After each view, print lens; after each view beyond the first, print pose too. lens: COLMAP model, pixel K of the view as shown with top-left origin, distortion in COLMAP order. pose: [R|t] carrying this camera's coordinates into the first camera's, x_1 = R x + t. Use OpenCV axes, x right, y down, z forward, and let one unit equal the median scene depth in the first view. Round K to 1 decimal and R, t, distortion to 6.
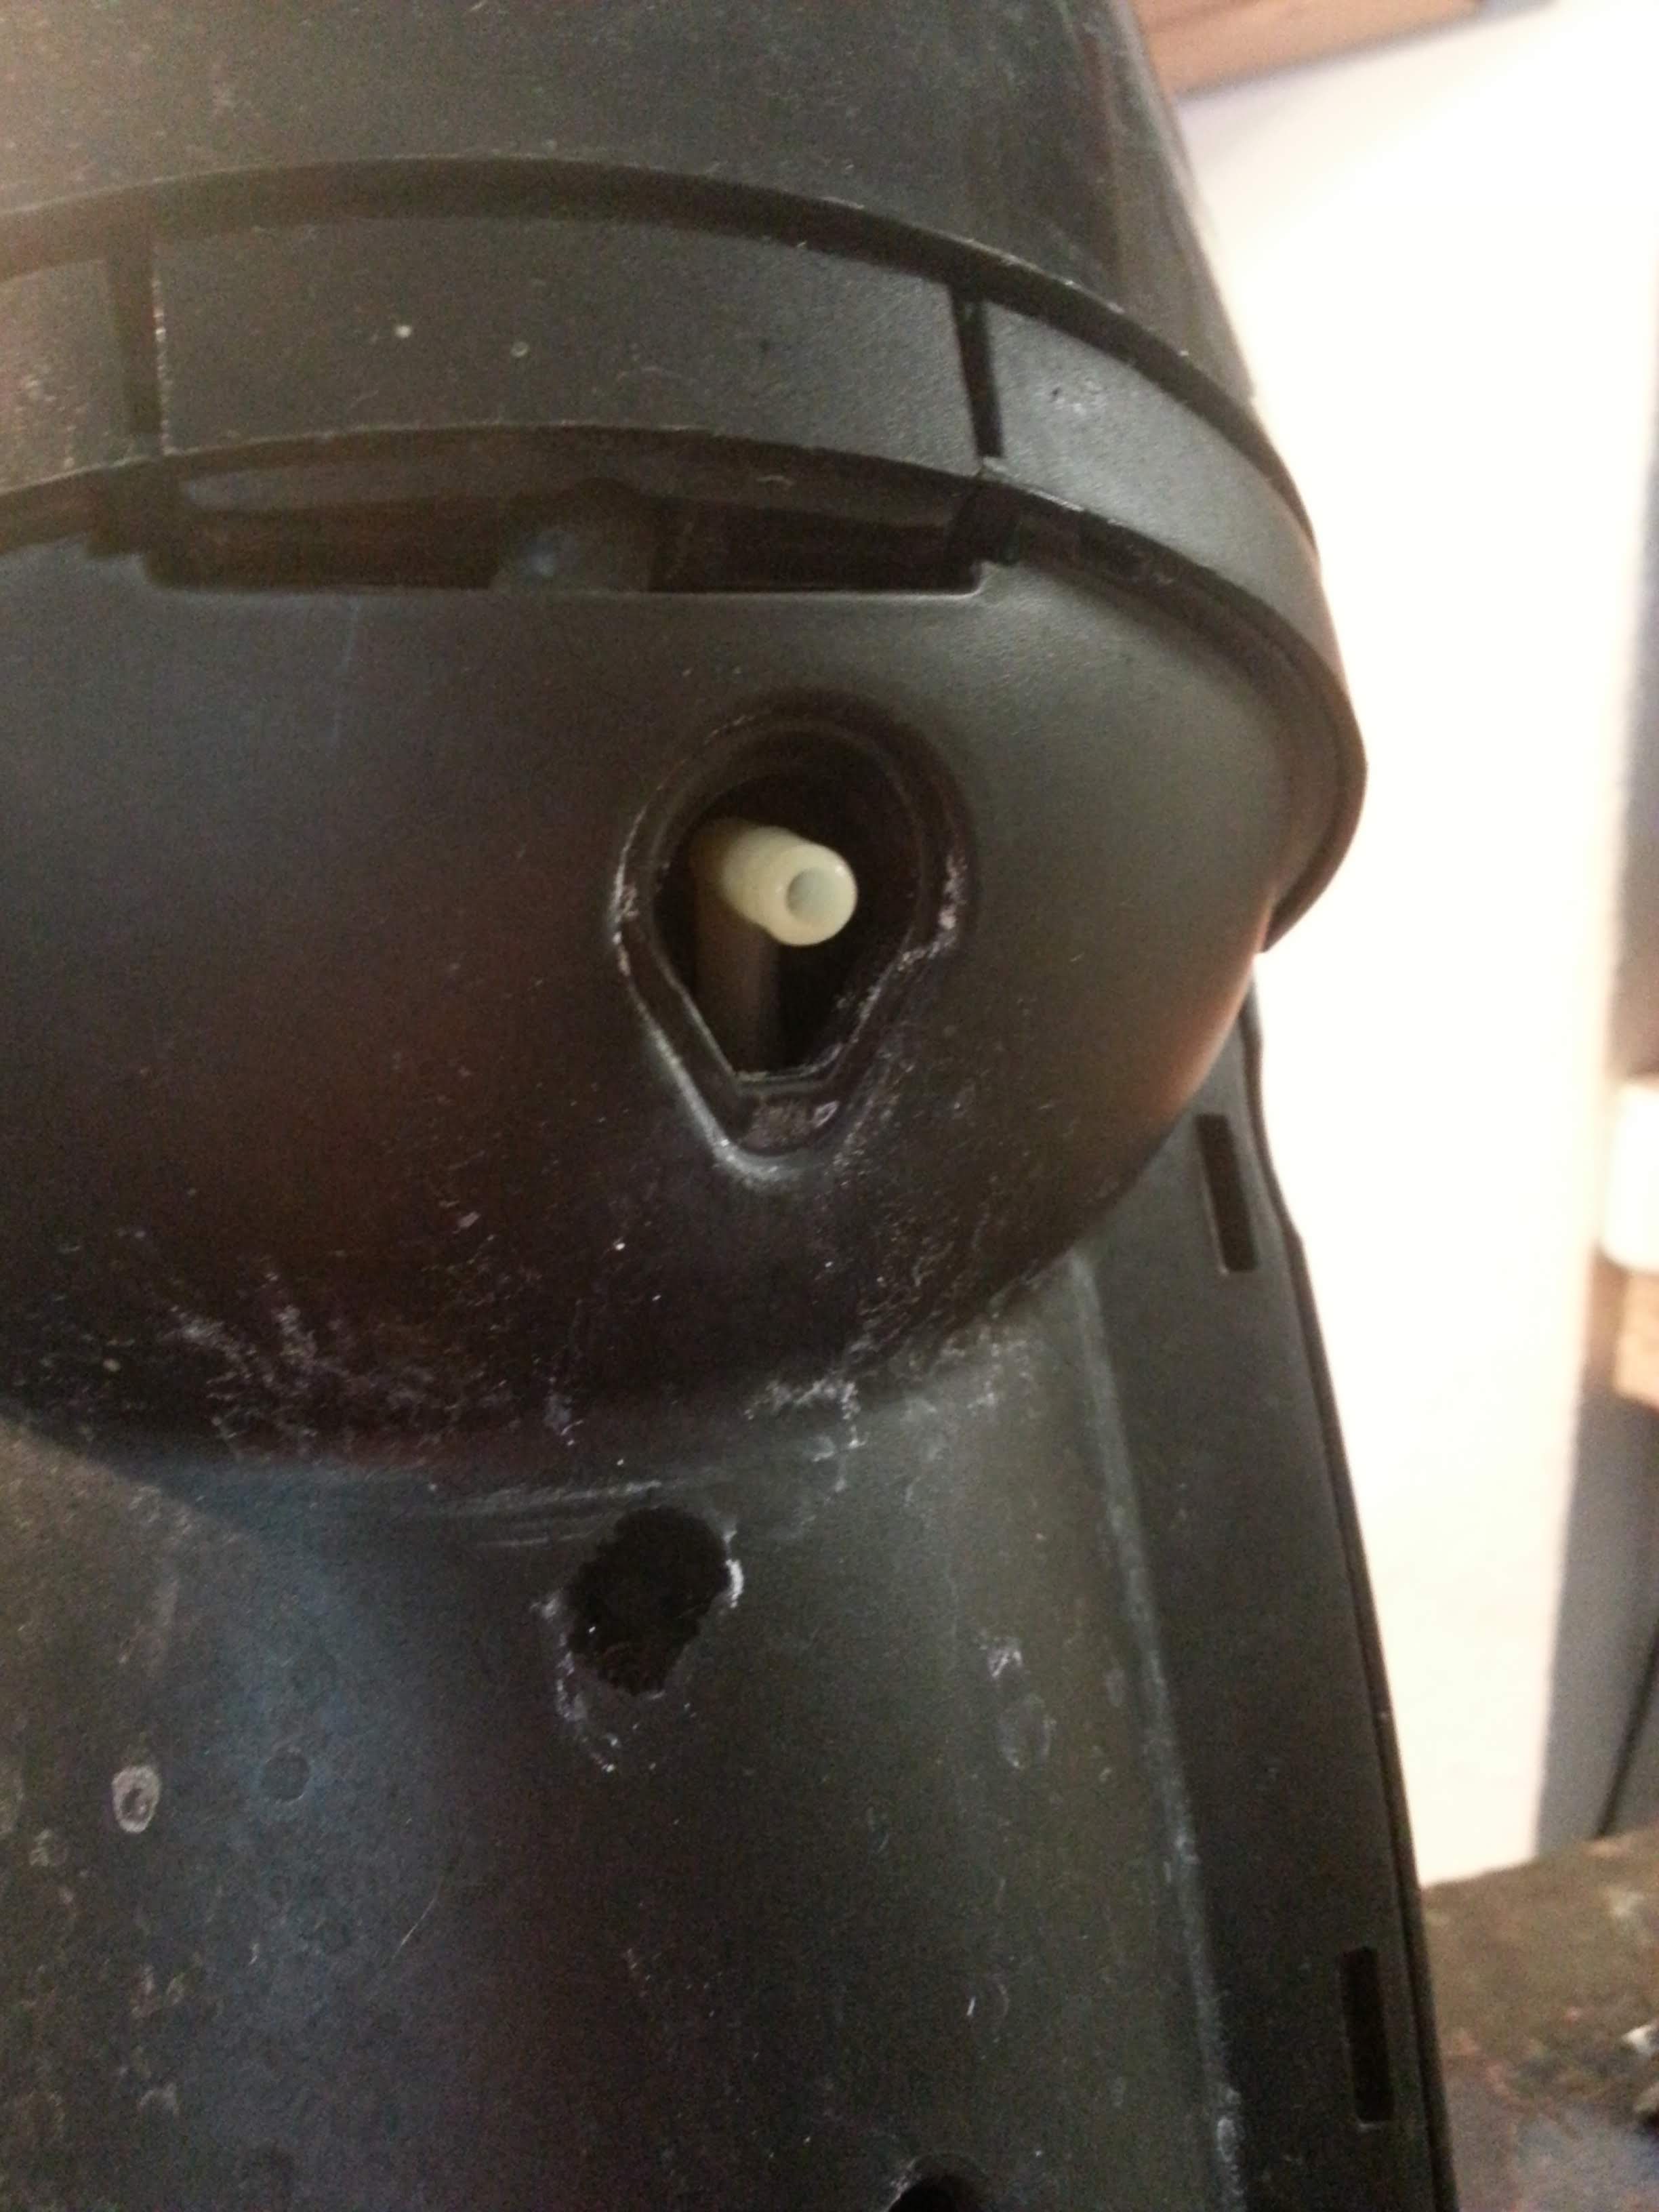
lens RADIAL K [[1796.7, 0, 821.0], [0, 1796.7, 1097.5], [0, 0, 1]] dist [0.055093, -0.079046]
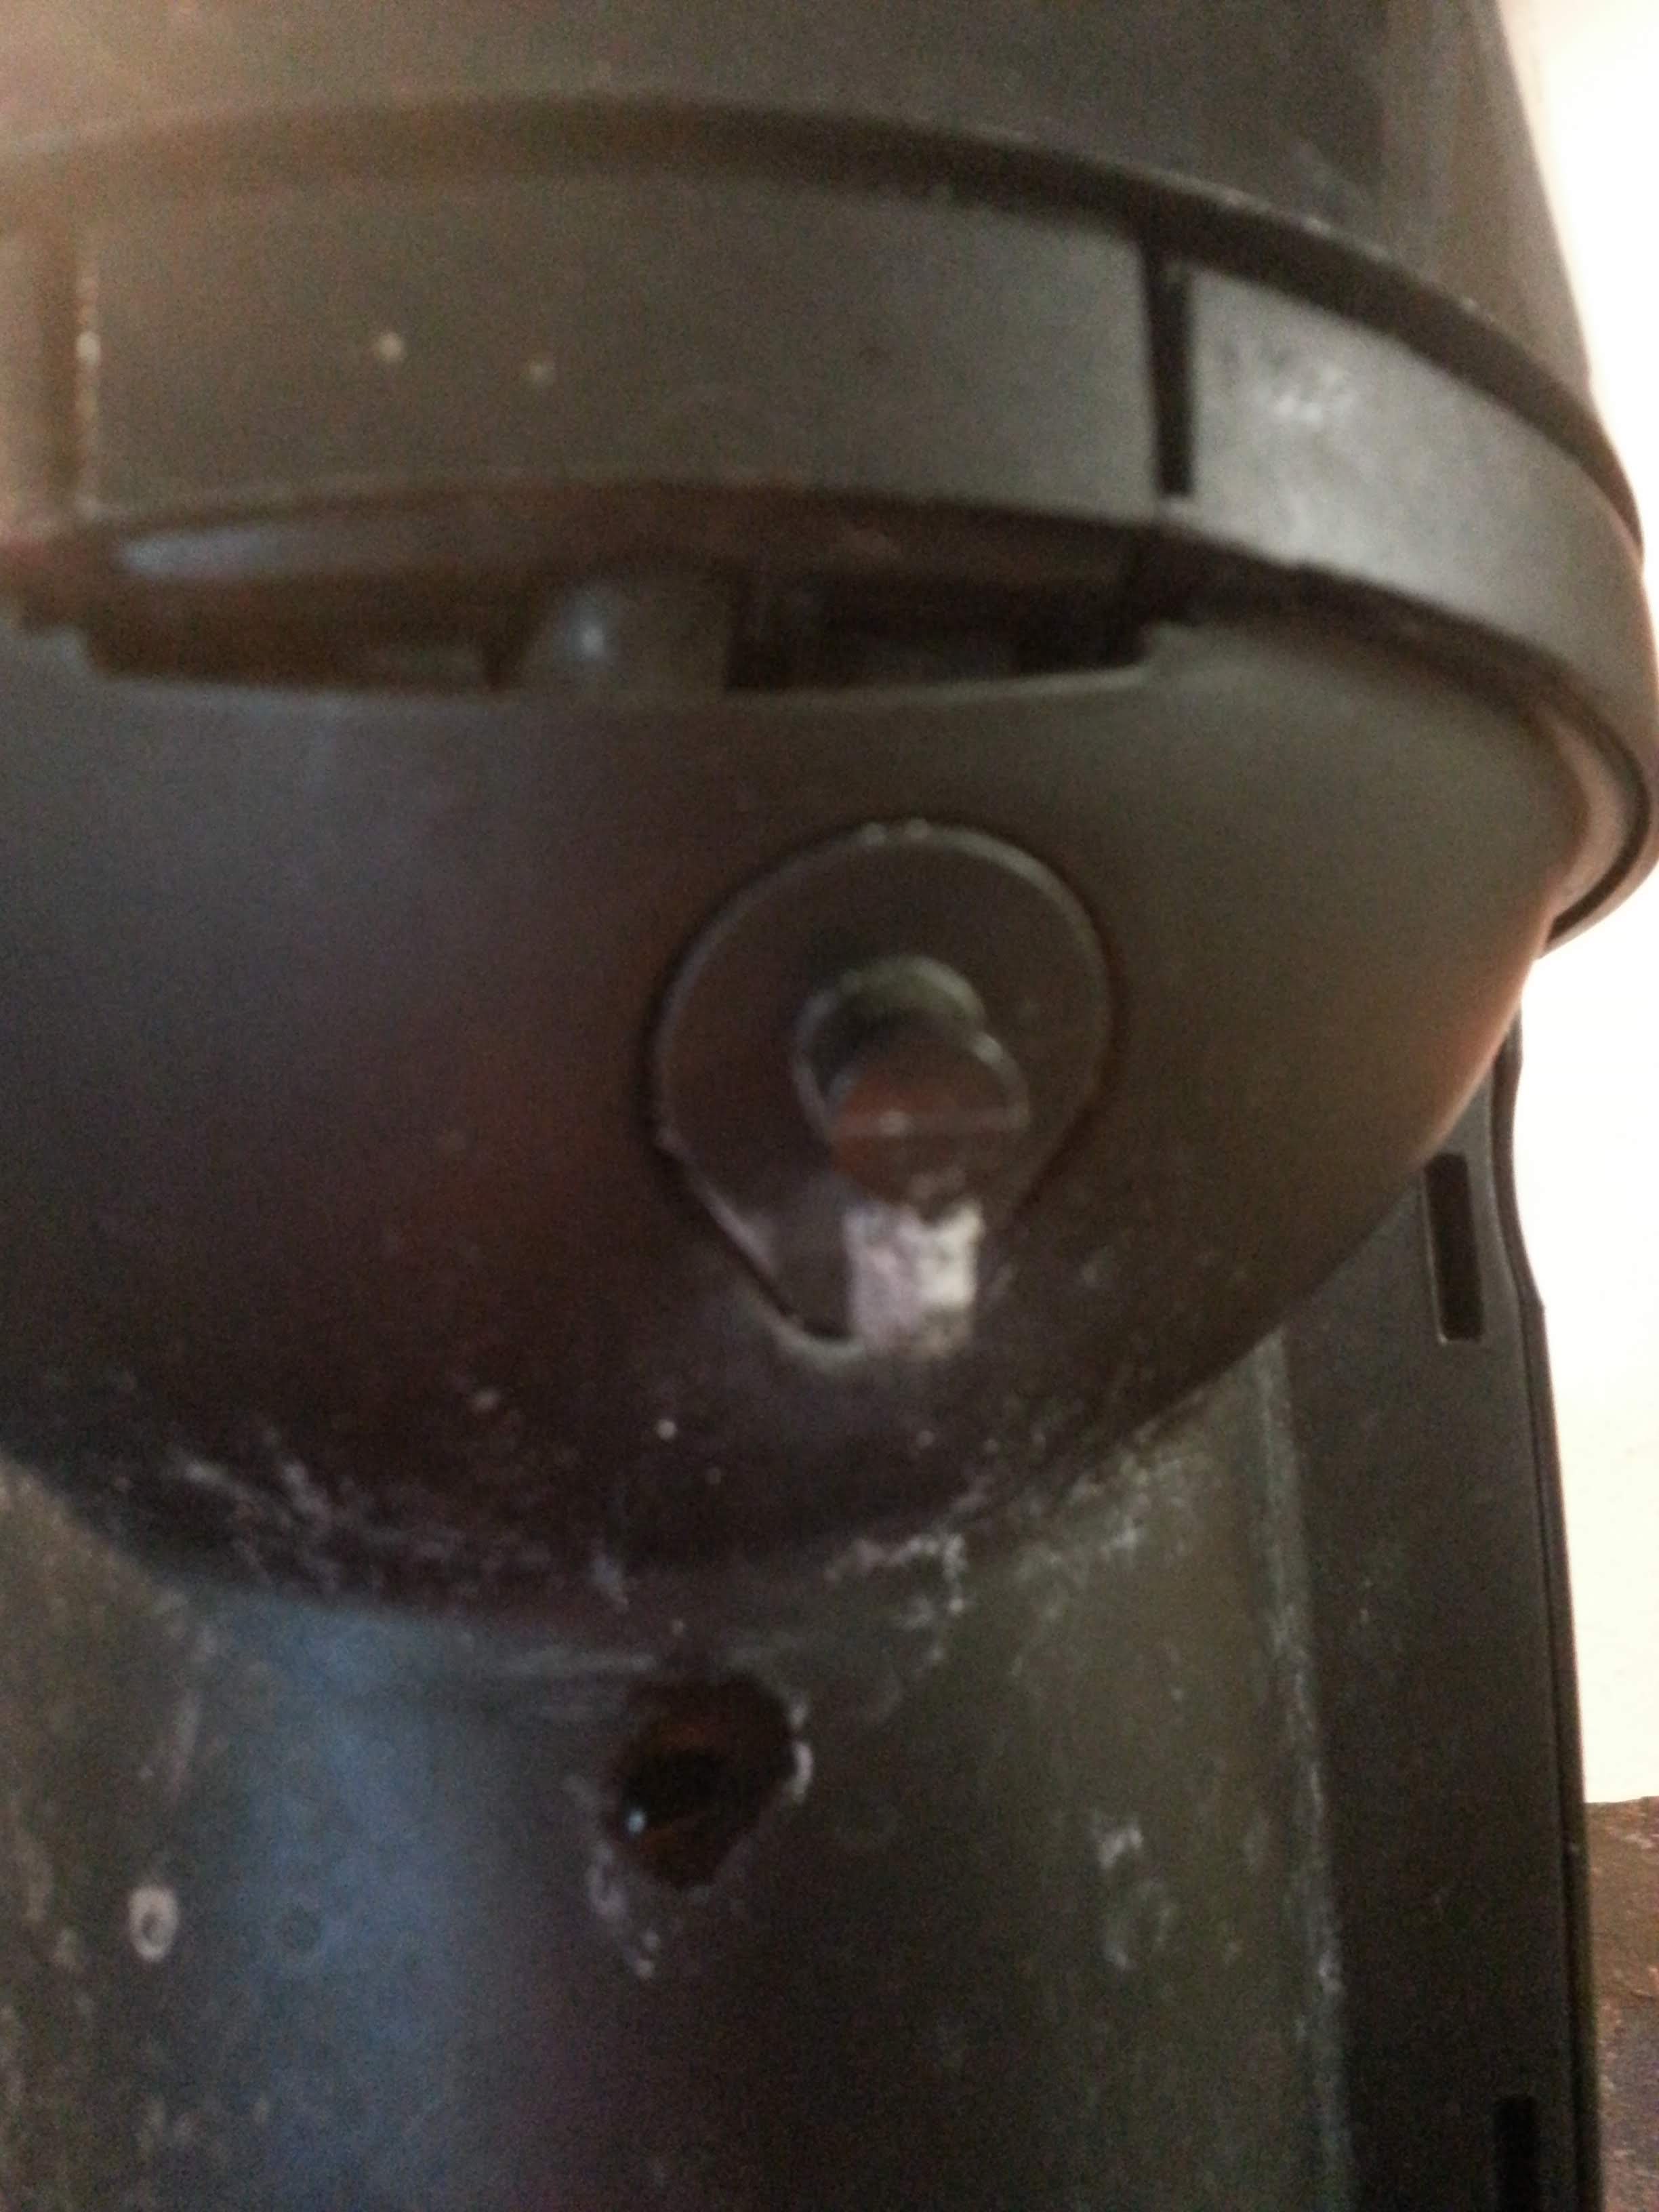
lens RADIAL K [[1796.7, 0, 822.6], [0, 1796.7, 1099.0], [0, 0, 1]] dist [0.055093, -0.079046]
pose [[0.988119, 0.069648, -0.137005, 0.059884], [-0.049606, 0.988244, 0.144613, -0.179812], [0.145466, -0.136099, 0.979958, 0.183897]]
